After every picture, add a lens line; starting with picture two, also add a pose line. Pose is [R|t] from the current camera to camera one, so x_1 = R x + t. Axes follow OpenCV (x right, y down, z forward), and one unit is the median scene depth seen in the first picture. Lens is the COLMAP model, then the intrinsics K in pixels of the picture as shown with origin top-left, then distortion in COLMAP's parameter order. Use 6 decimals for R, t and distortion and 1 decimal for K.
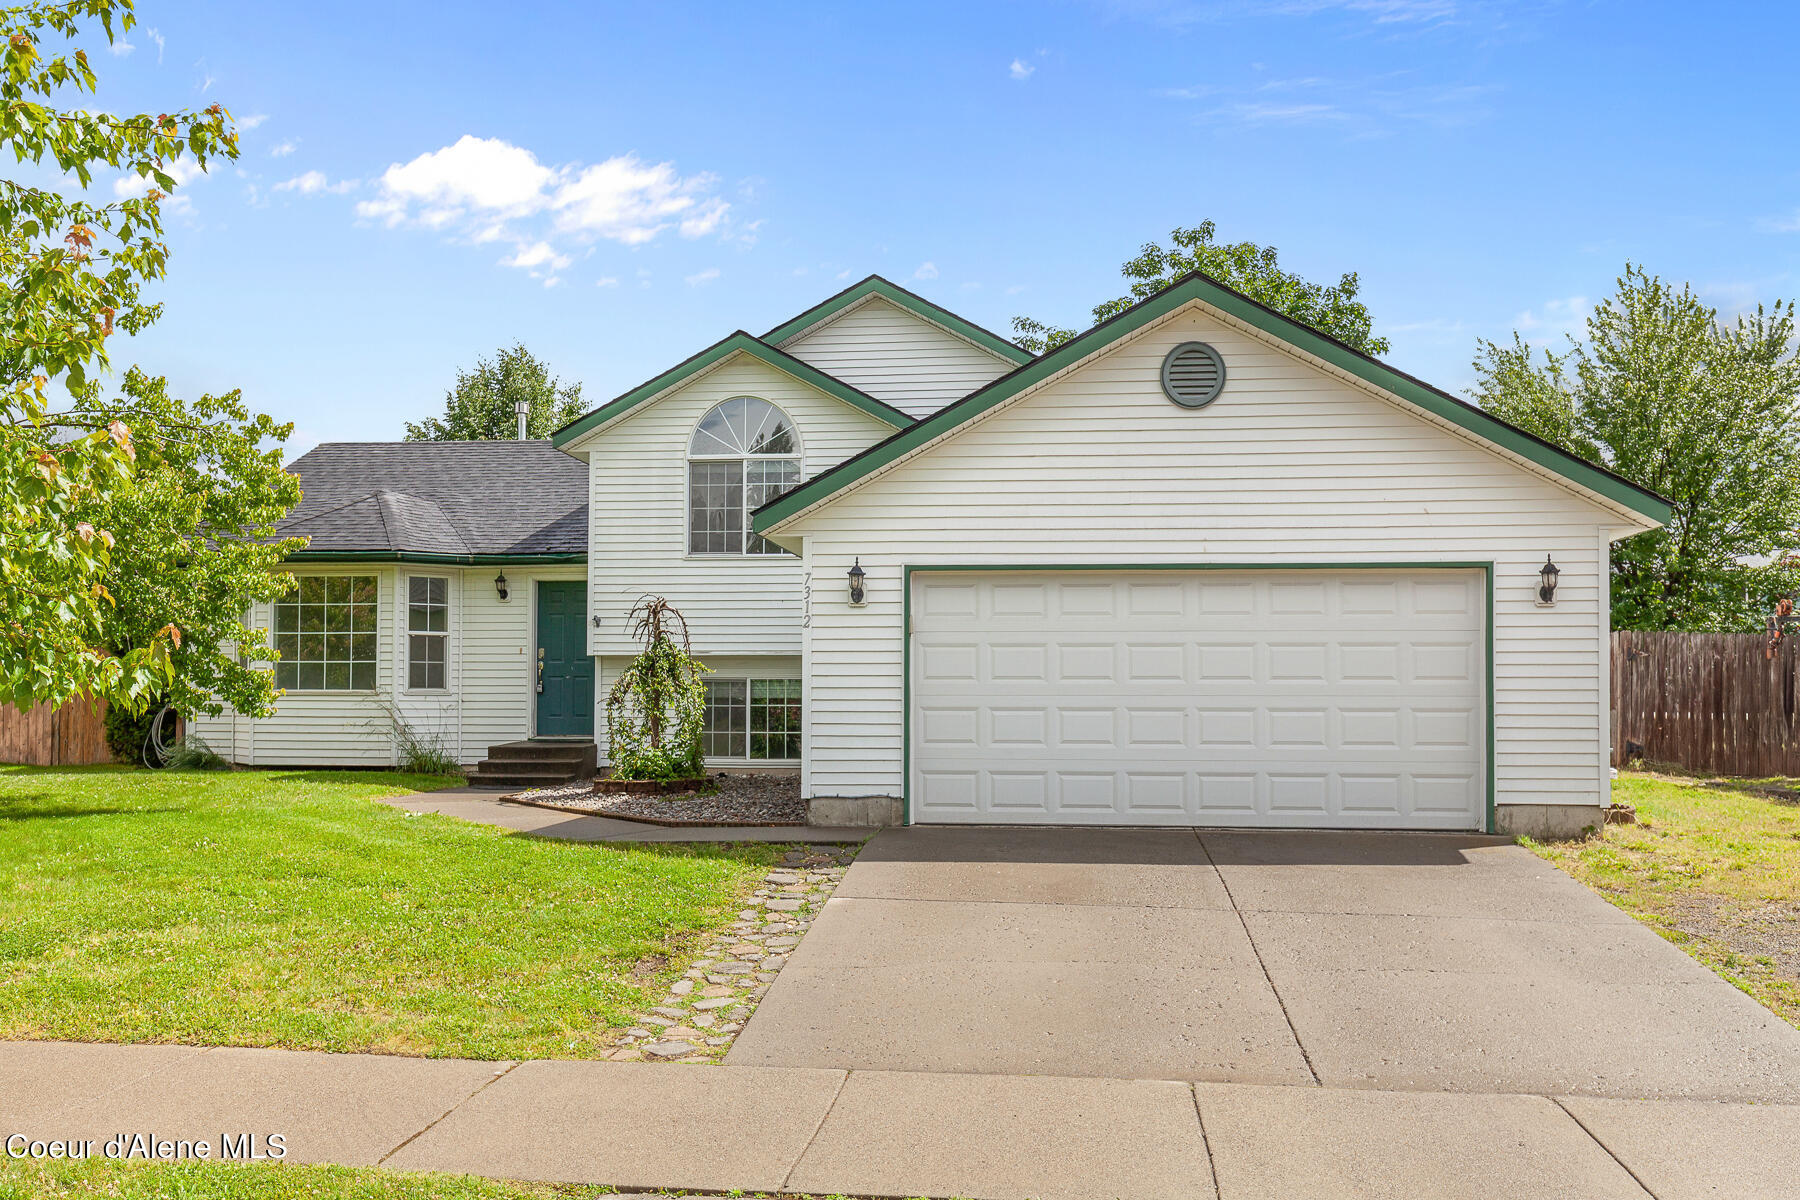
lens RADIAL K [[1438.9, 0, 902.1], [0, 1438.9, 604.4], [0, 0, 1]] dist [0.012021, -0.008298]
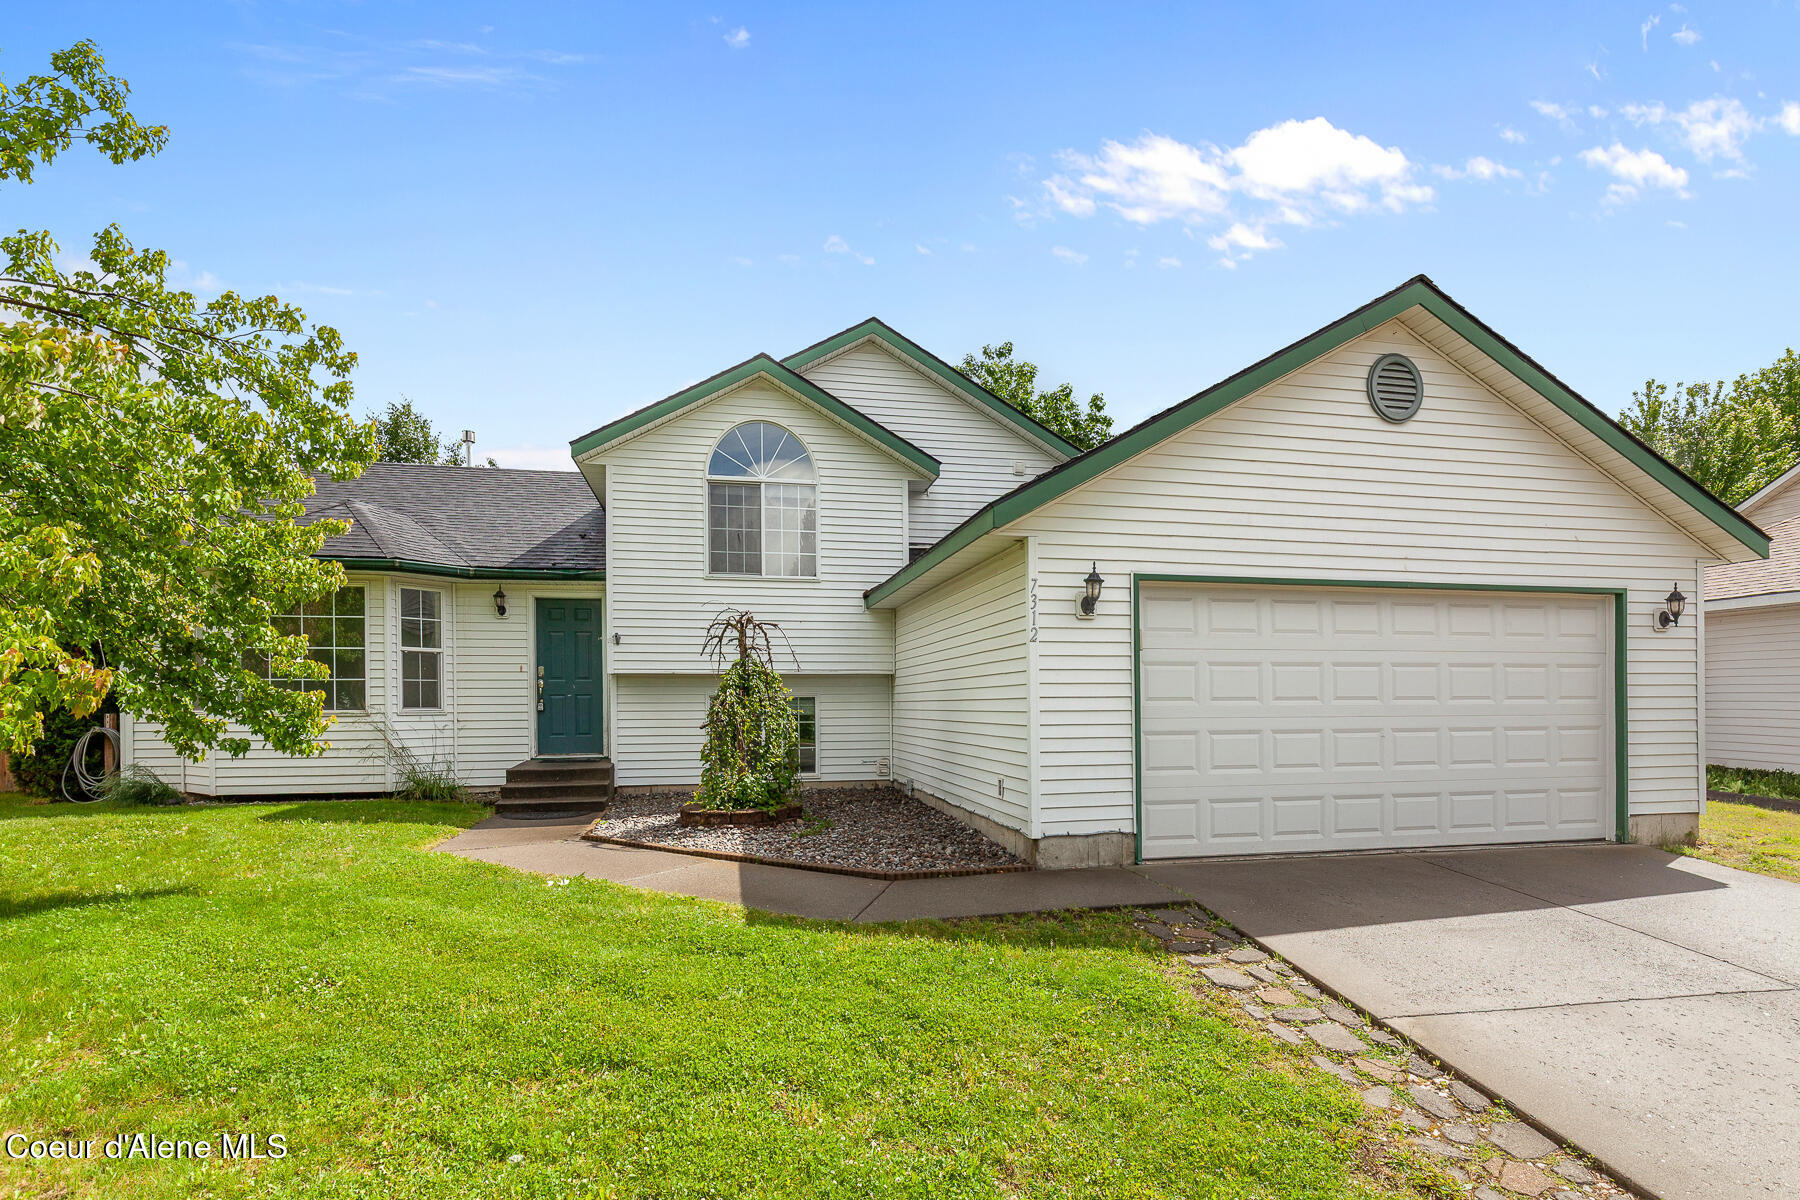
lens RADIAL K [[921.7, 0, 860.7], [0, 921.7, 683.7], [0, 0, 1]] dist [-0.002209, 0.000645]
pose [[0.960627, 0.001013, 0.277841, -0.304514], [-0.013227, 0.999026, 0.042090, 0.018298], [-0.277528, -0.044108, 0.959705, 0.470406]]
